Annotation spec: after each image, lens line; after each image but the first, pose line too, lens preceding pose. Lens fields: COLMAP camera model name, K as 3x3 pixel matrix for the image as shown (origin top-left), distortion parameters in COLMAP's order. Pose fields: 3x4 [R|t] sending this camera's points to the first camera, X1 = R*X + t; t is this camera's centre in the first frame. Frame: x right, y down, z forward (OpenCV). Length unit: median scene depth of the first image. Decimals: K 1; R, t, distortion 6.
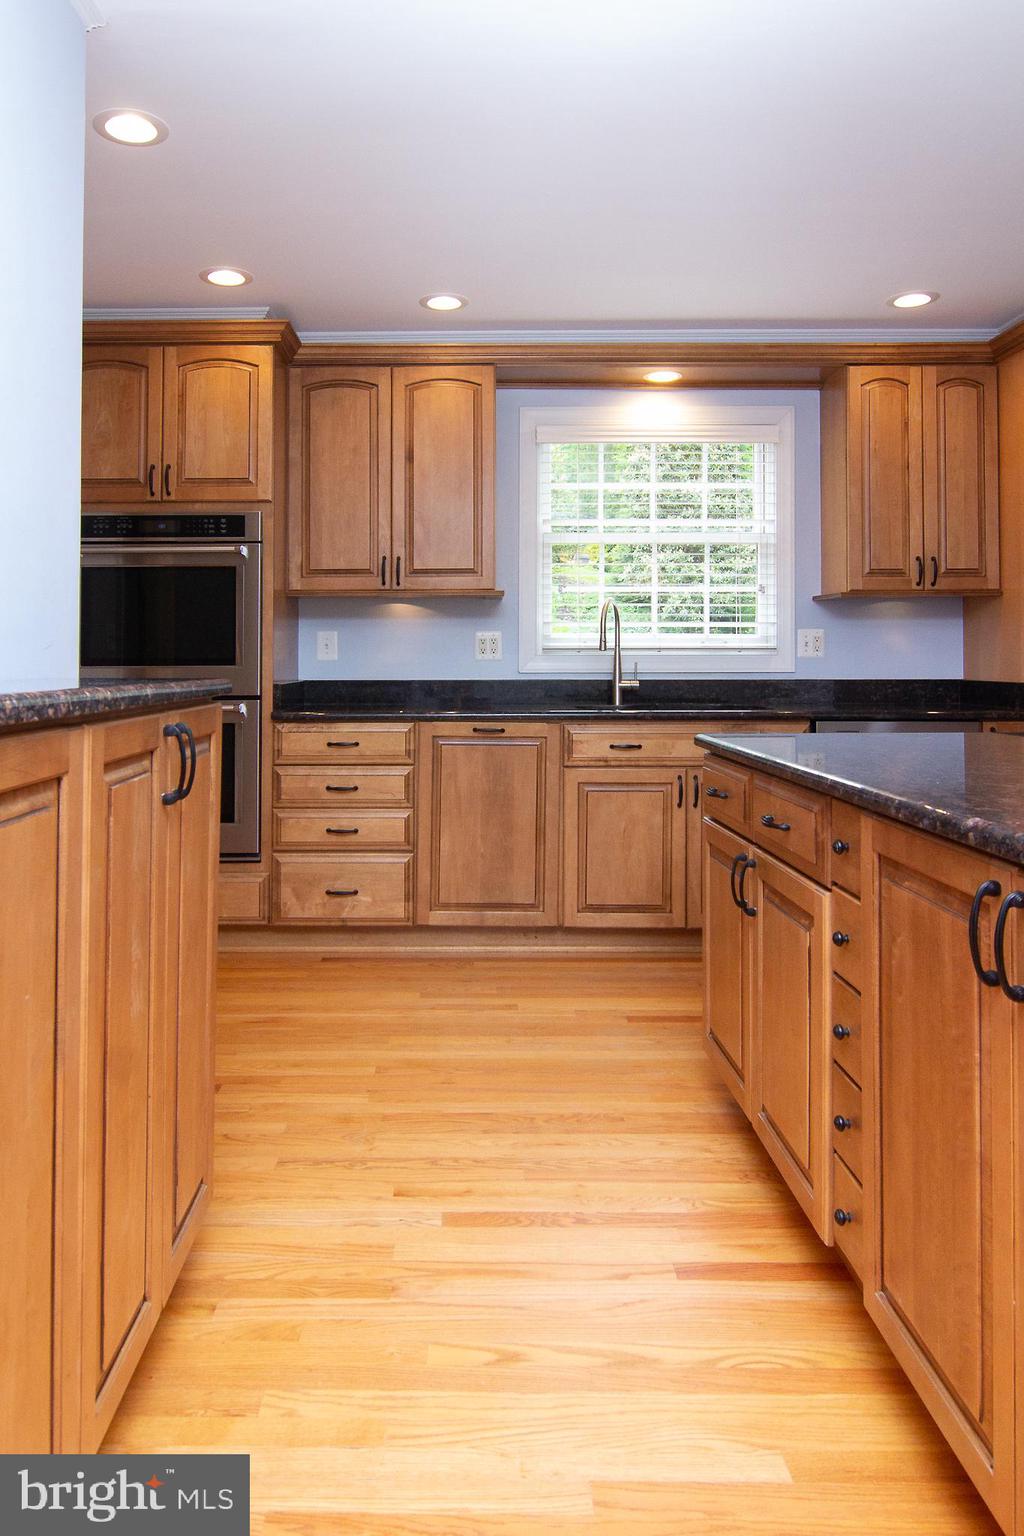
lens RADIAL K [[1018.1, 0, 431.4], [0, 1018.1, 638.2], [0, 0, 1]] dist [-0.000641, -0.003103]
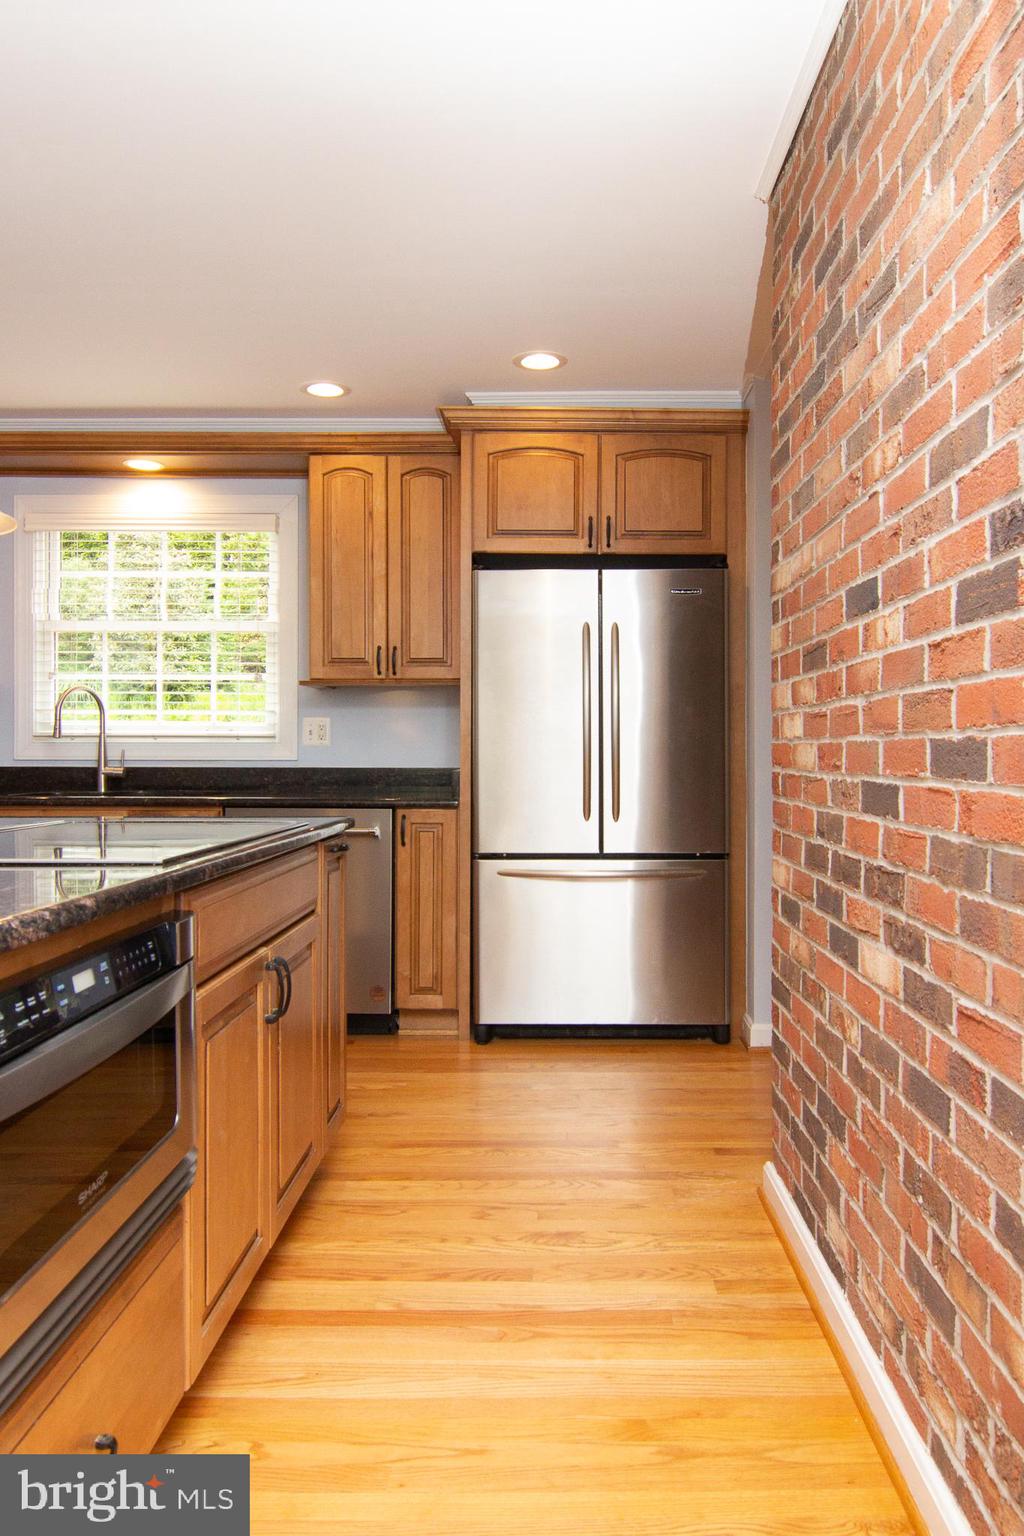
lens RADIAL K [[1018.1, 0, 570.4], [0, 1018.1, 756.6], [0, 0, 1]] dist [-0.000641, -0.003103]
pose [[0.999932, 0.003005, 0.011229, 0.627609], [-0.003310, 0.999624, 0.027223, 0.001574], [-0.011143, -0.027258, 0.999566, -0.014975]]
